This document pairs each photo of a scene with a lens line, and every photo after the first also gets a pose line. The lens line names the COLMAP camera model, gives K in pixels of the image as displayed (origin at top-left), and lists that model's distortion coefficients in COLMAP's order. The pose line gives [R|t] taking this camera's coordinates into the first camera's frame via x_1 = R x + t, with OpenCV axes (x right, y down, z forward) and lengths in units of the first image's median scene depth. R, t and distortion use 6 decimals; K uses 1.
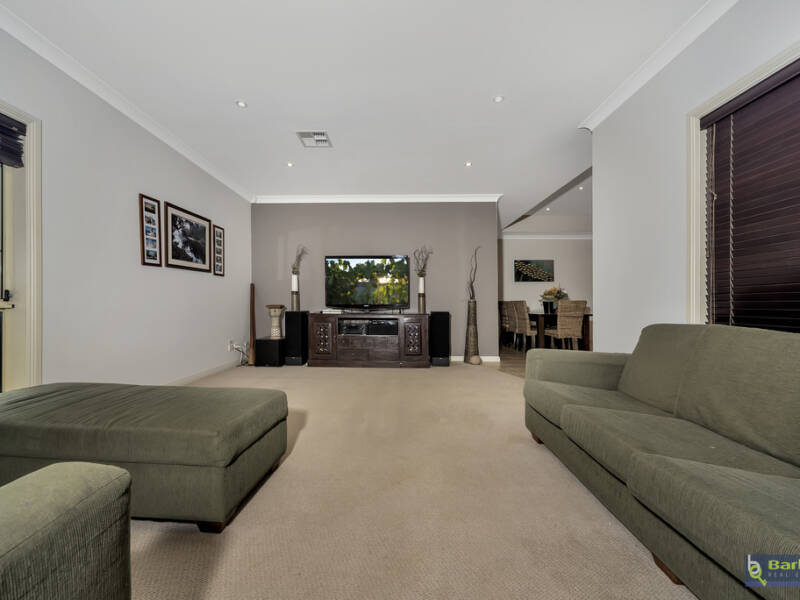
lens RADIAL K [[312.3, 0, 397.5], [0, 312.3, 302.3], [0, 0, 1]] dist [0.000074, 0.000002]
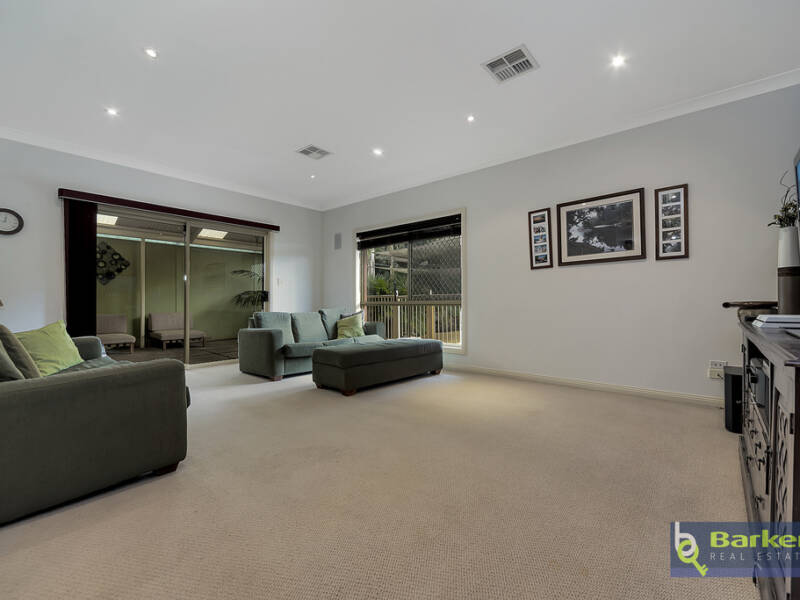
lens RADIAL K [[359.5, 0, 400.4], [0, 359.5, 306.8], [0, 0, 1]] dist [0.002279, 0.000065]
pose [[-0.641535, 0.009851, -0.767031, 0.519398], [0.008747, 0.999946, 0.005526, 0.011823], [0.767044, -0.003165, -0.641586, 1.335335]]
